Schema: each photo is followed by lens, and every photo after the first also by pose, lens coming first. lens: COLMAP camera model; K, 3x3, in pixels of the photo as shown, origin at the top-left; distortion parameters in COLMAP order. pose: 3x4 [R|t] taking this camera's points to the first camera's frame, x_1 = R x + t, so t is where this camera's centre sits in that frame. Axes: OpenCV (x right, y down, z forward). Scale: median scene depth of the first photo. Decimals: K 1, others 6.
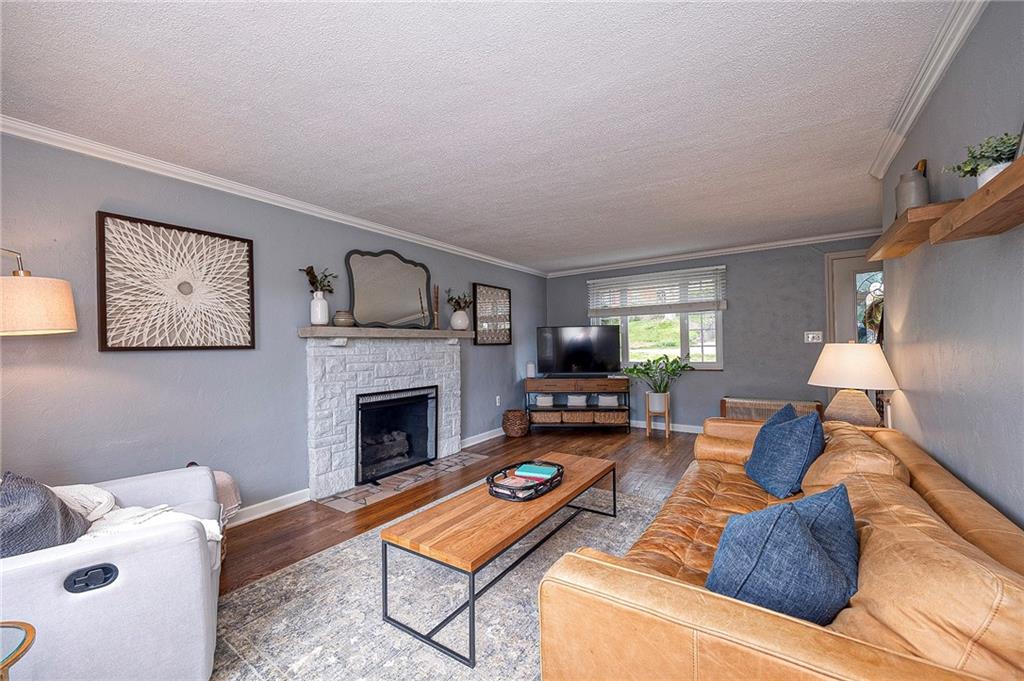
lens RADIAL K [[403.1, 0, 515.5], [0, 403.1, 342.1], [0, 0, 1]] dist [0.012452, -0.003225]
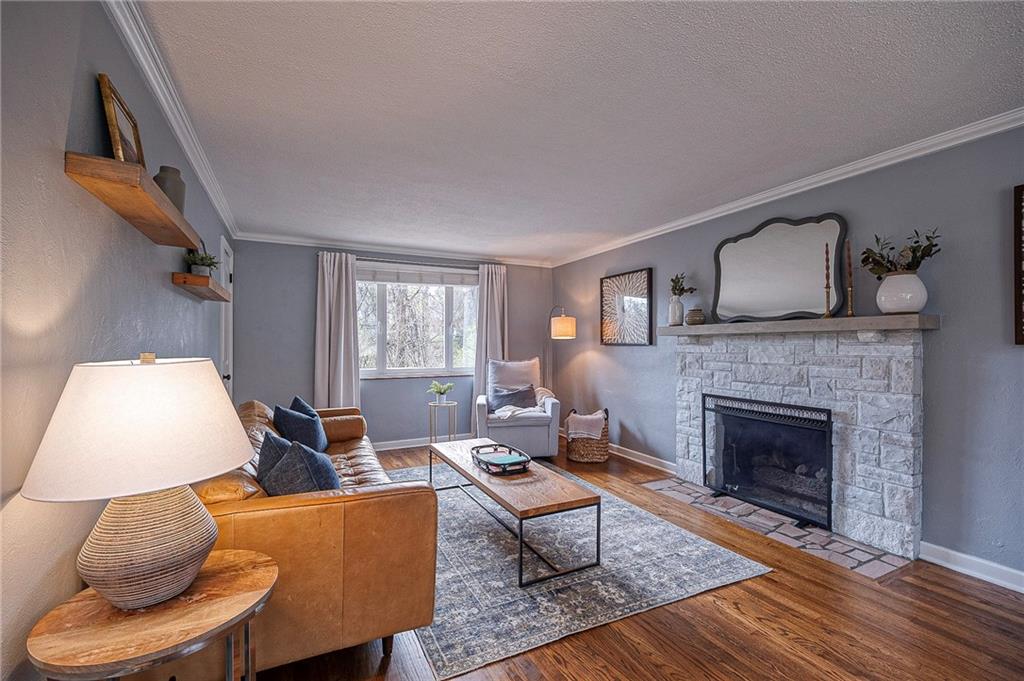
lens RADIAL K [[446.1, 0, 515.7], [0, 446.1, 344.1], [0, 0, 1]] dist [0.009332, -0.002642]
pose [[-0.497811, 0.016957, -0.867120, 0.690136], [0.017589, 0.999801, 0.009453, -0.006840], [0.867107, -0.010546, -0.498010, 1.026769]]
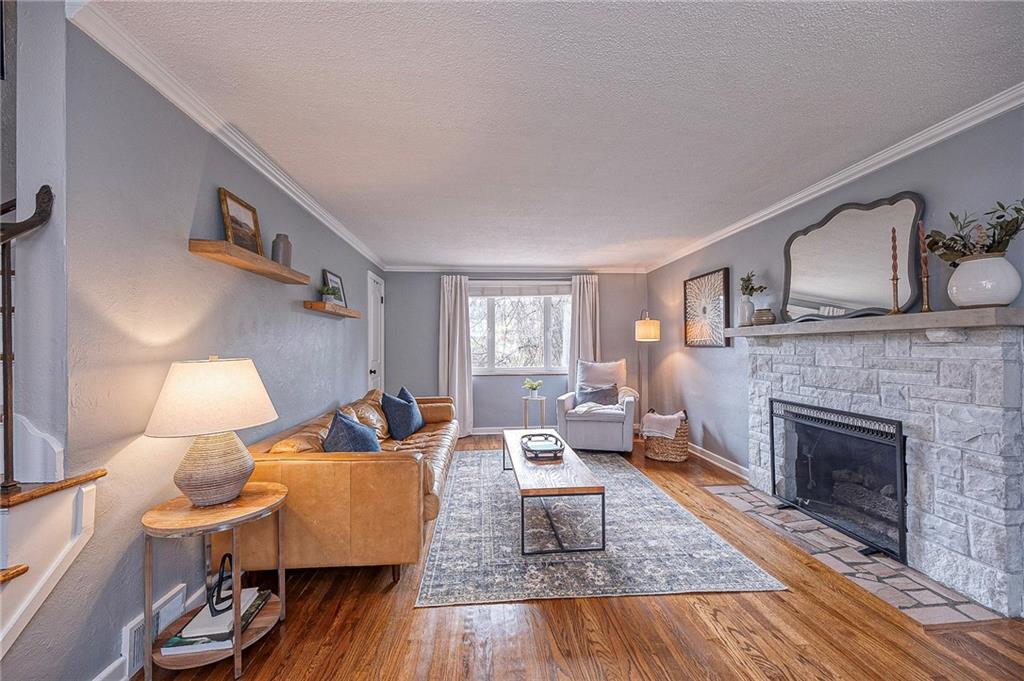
lens RADIAL K [[403.1, 0, 514.8], [0, 403.1, 343.3], [0, 0, 1]] dist [0.012452, -0.003225]
pose [[-0.783869, 0.016942, -0.620696, 0.573075], [0.026493, 0.999630, -0.006172, -0.003944], [0.620361, -0.021282, -0.784027, 1.224054]]
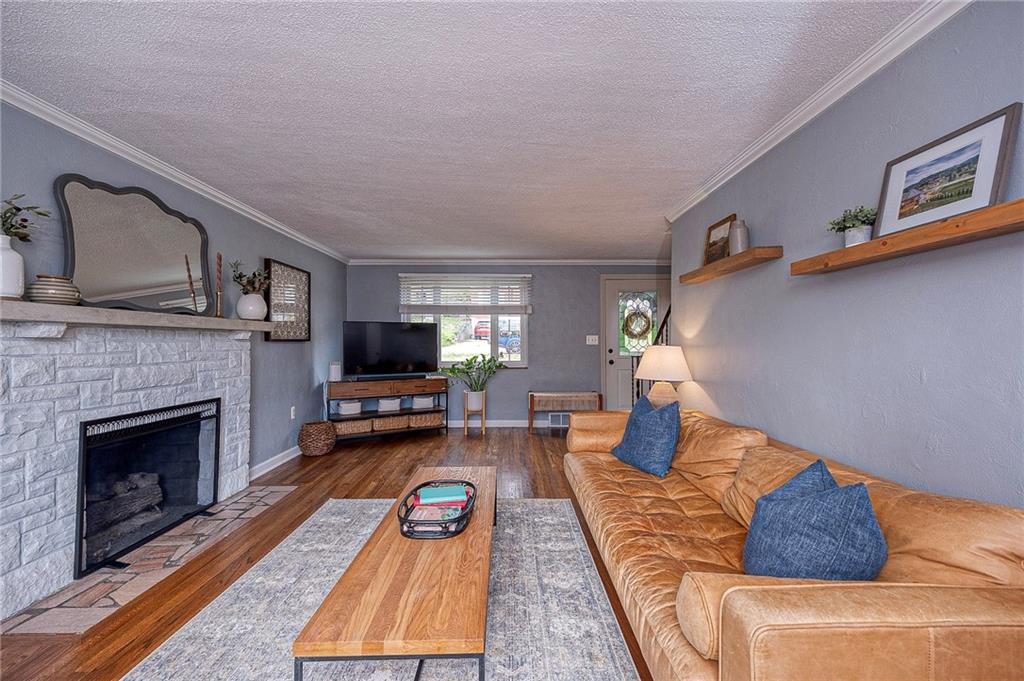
lens RADIAL K [[403.1, 0, 516.1], [0, 403.1, 342.0], [0, 0, 1]] dist [0.012452, -0.003225]
pose [[0.823100, 0.018180, 0.567605, -0.190302], [-0.019387, 0.999804, -0.003908, 0.003822], [-0.567565, -0.007788, 0.823291, 0.143537]]
